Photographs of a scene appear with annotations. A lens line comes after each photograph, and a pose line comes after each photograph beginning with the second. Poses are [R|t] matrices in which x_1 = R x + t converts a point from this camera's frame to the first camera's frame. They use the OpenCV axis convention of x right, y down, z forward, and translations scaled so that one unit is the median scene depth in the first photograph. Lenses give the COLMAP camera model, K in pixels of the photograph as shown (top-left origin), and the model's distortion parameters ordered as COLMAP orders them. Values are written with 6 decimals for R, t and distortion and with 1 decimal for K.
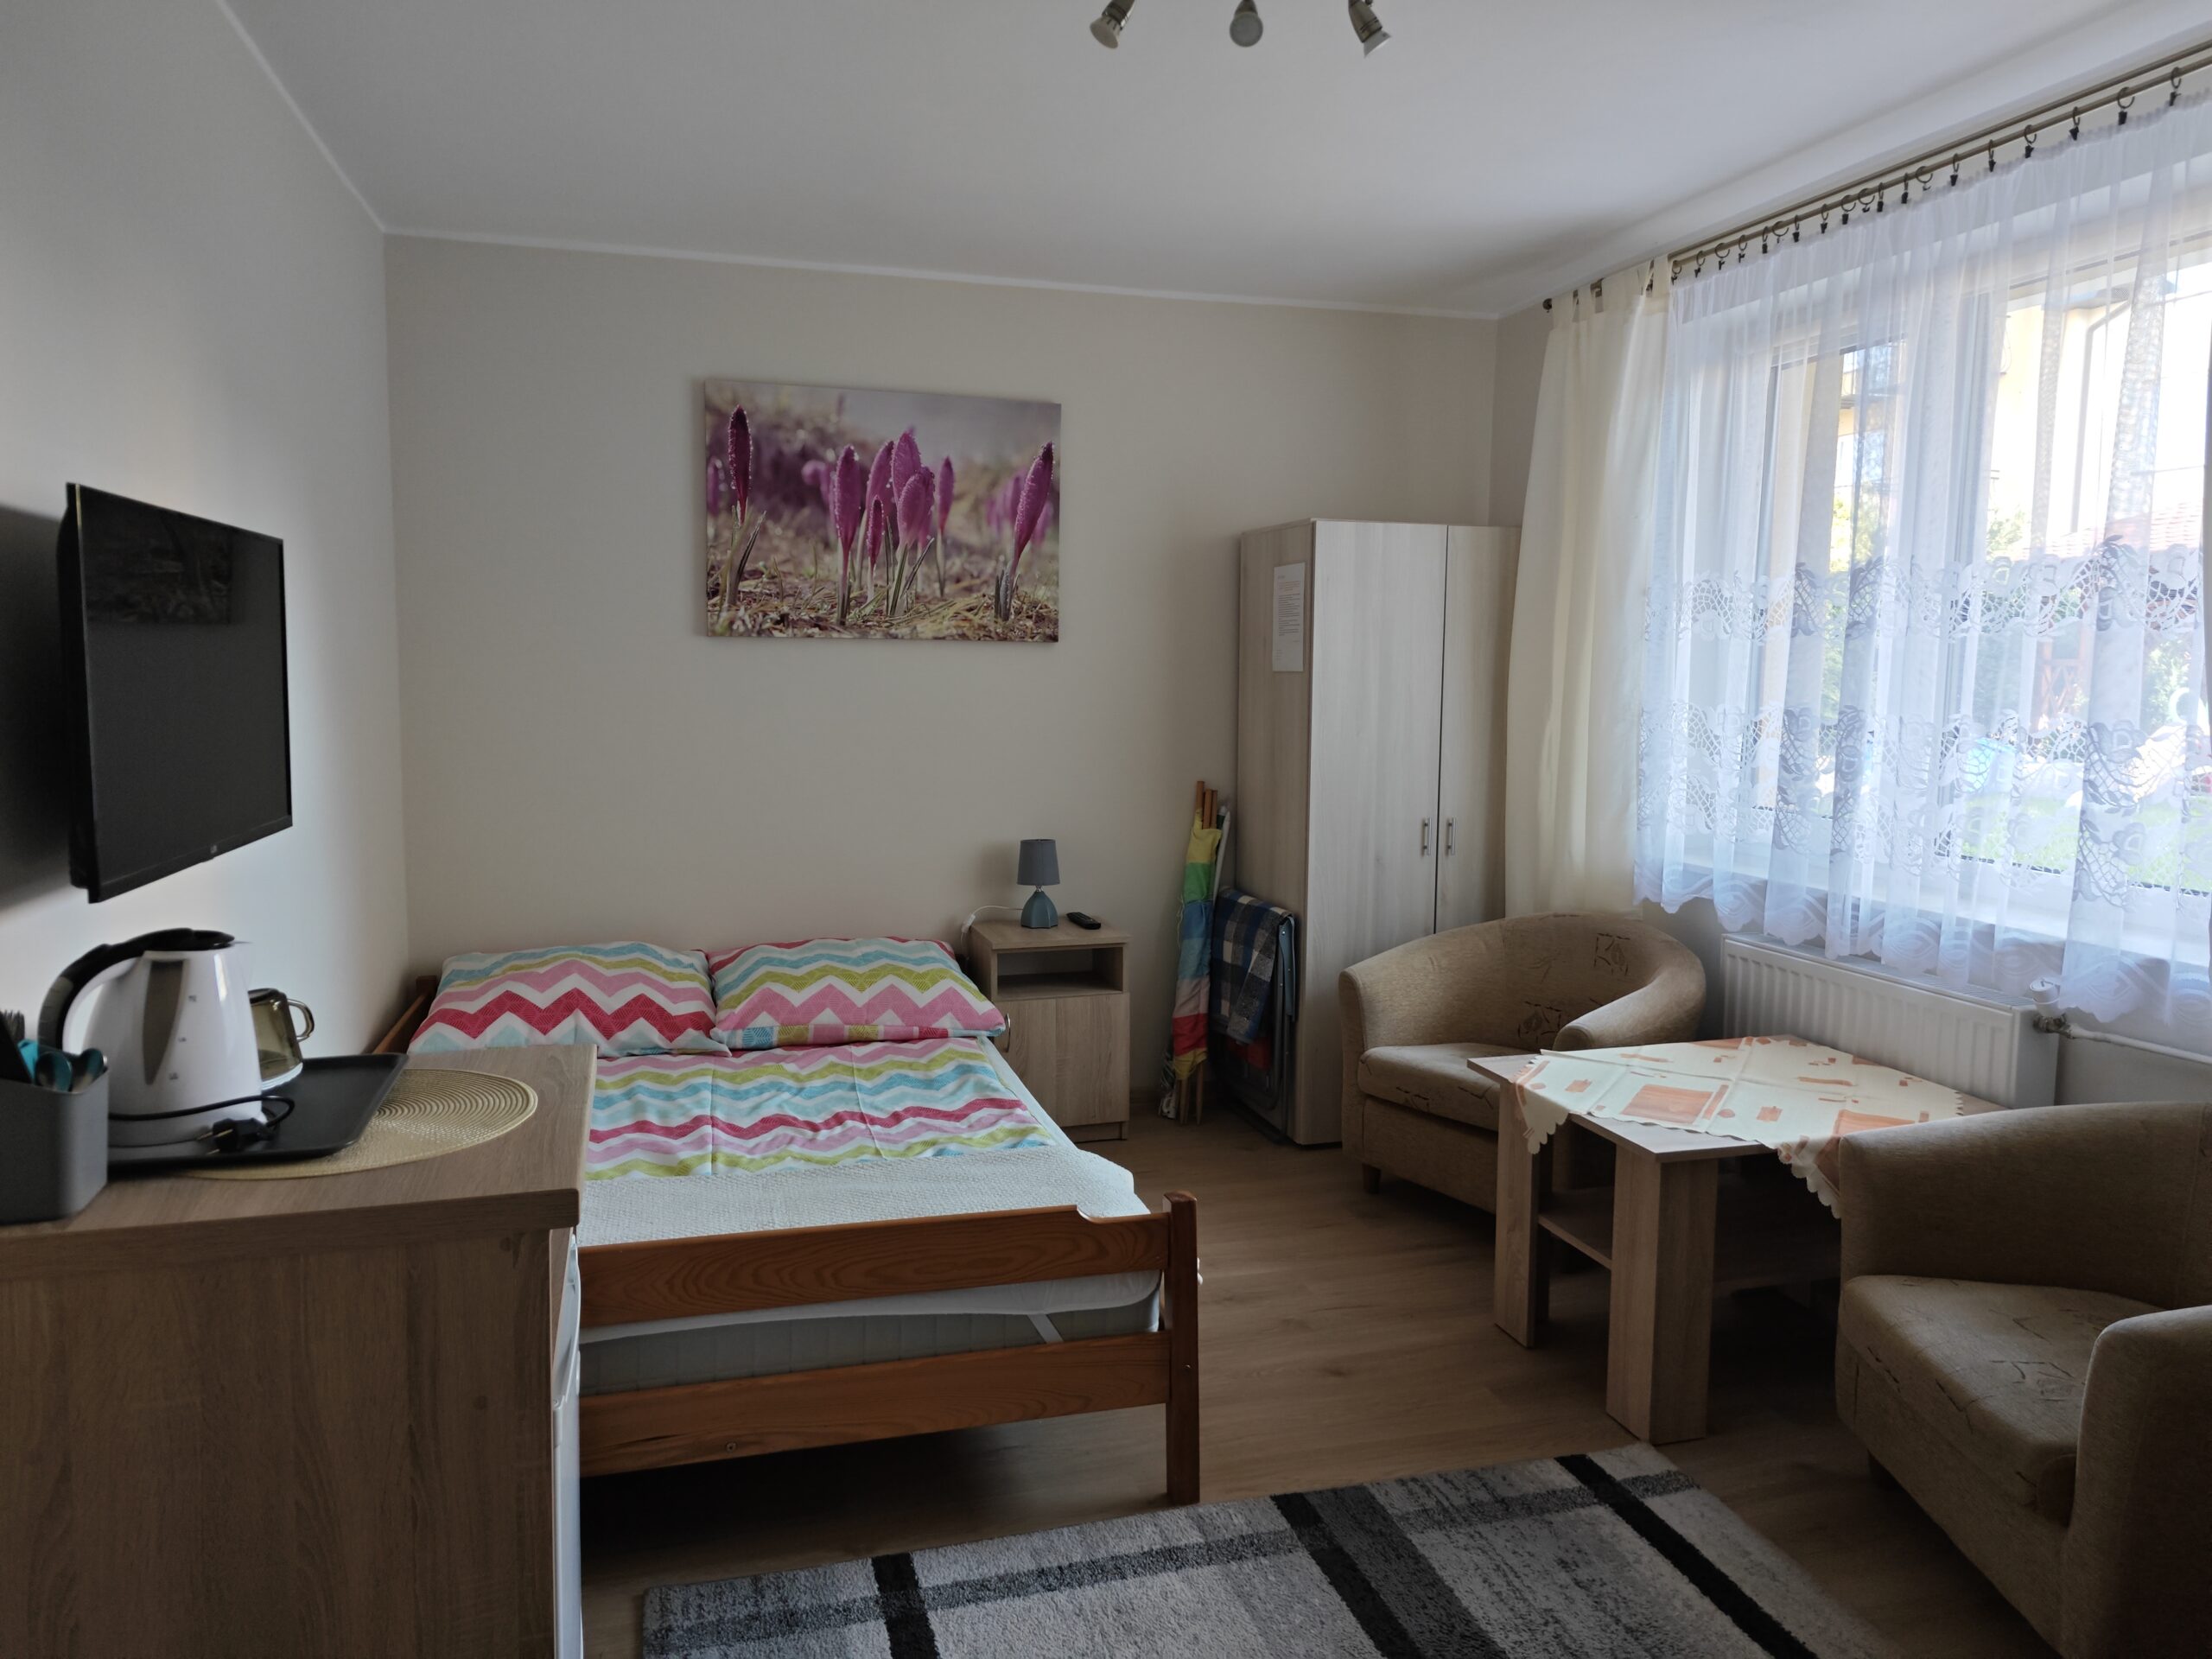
lens RADIAL K [[1475.9, 0, 1097.4], [0, 1475.9, 811.6], [0, 0, 1]] dist [0.032931, 0.002908]
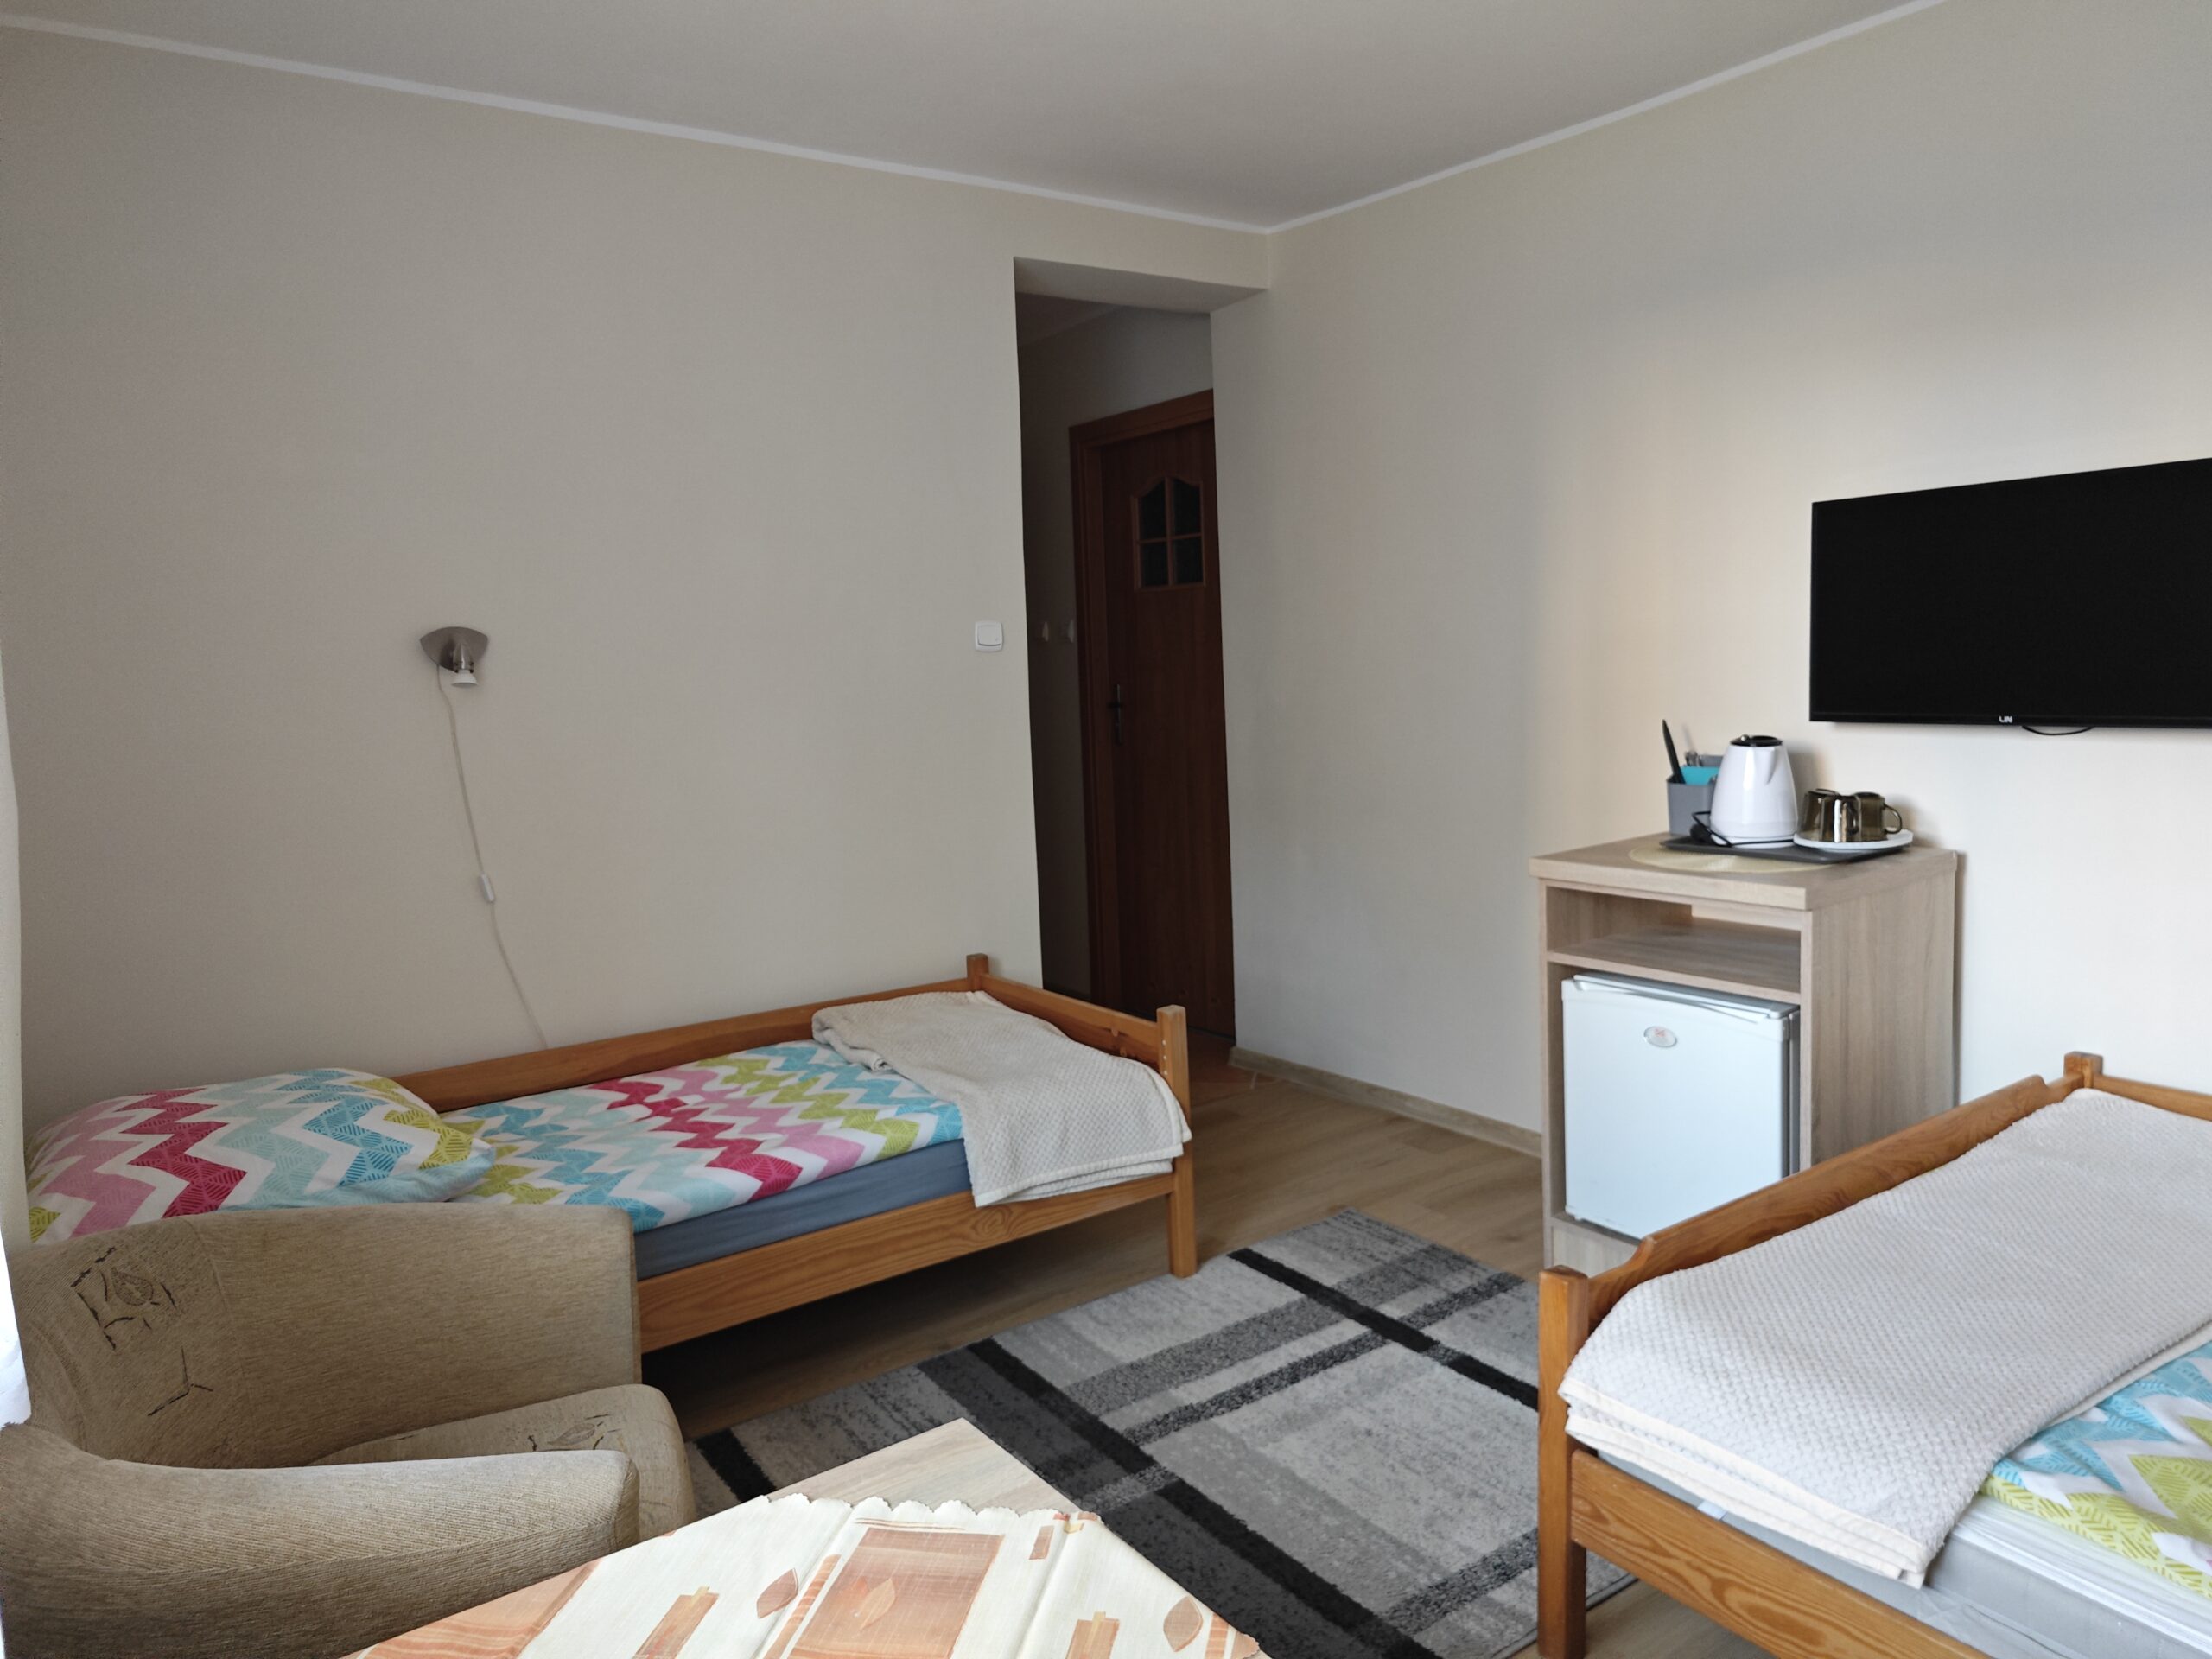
lens RADIAL K [[1519.7, 0, 1100.0], [0, 1519.7, 827.1], [0, 0, 1]] dist [0.000037, -0.000520]
pose [[-0.945429, 0.070009, -0.318219, 0.304876], [0.001901, 0.977812, 0.209475, -0.079732], [0.325823, 0.197438, -0.924585, 0.937966]]
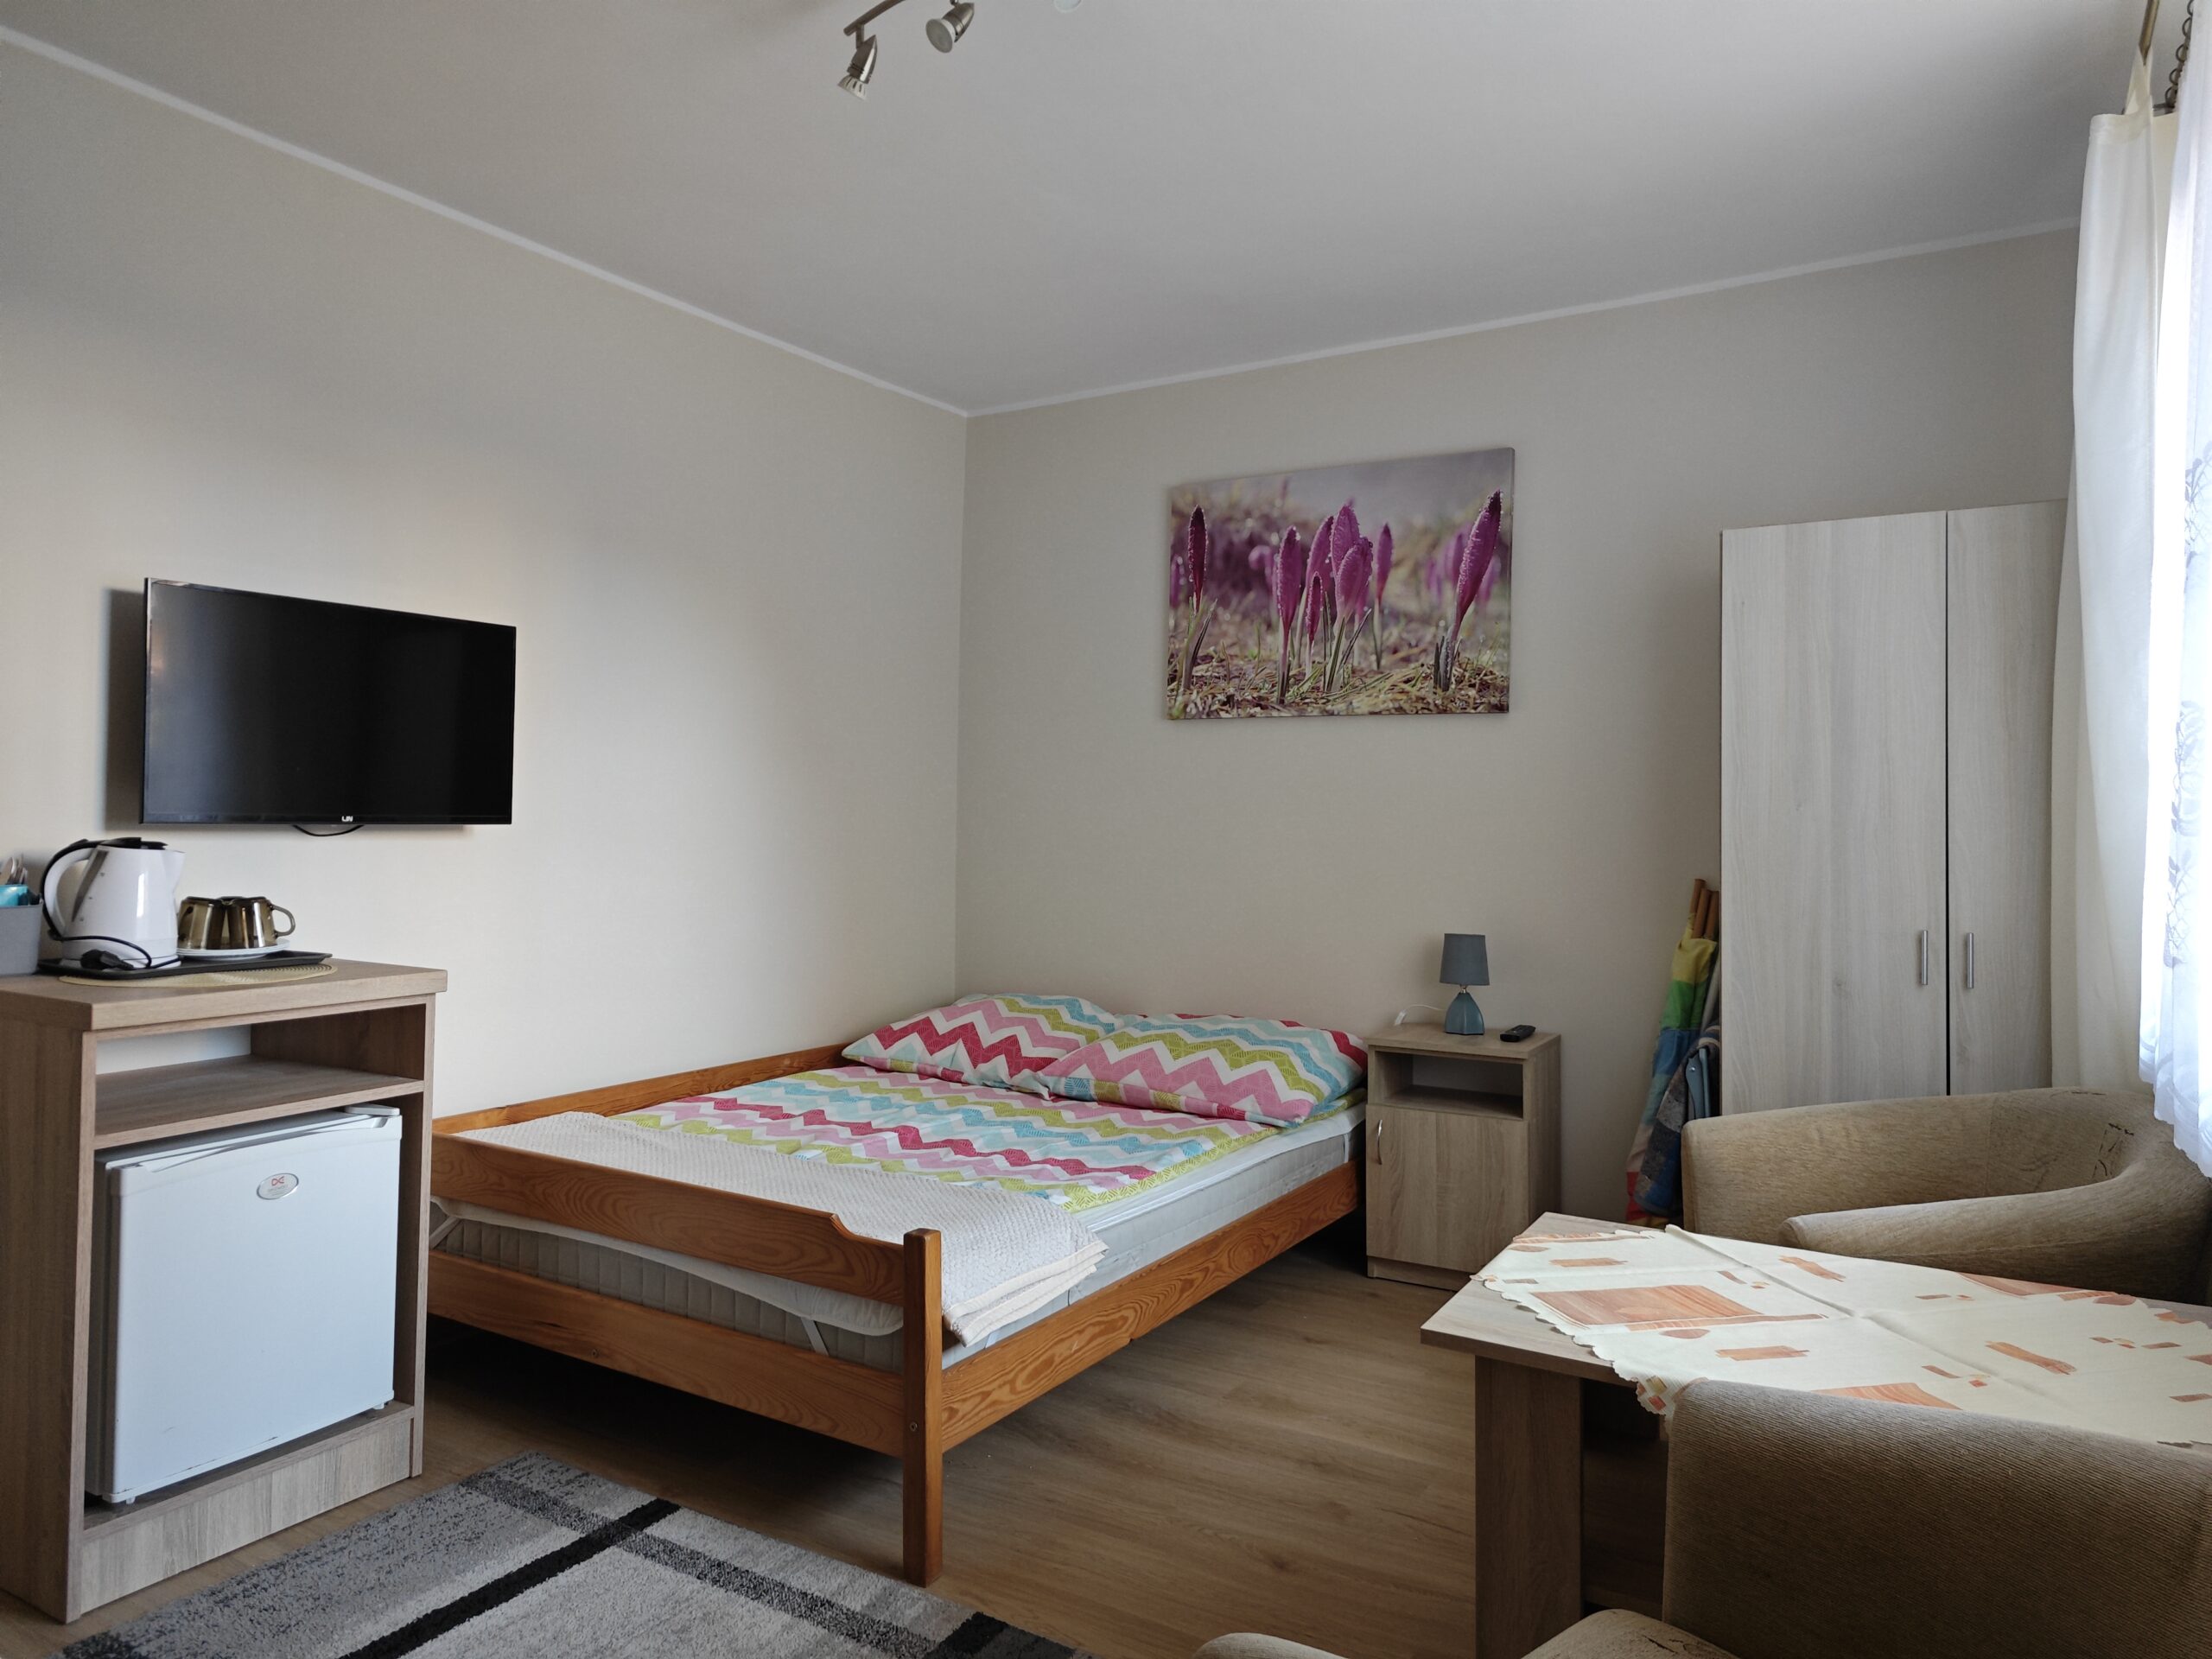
lens RADIAL K [[1484.9, 0, 1084.2], [0, 1484.9, 794.0], [0, 0, 1]] dist [0.025076, -0.000400]
pose [[0.679157, -0.011080, -0.733909, 0.477148], [-0.079864, 0.992834, -0.088894, 0.034634], [0.729635, 0.118986, 0.673405, 0.236605]]
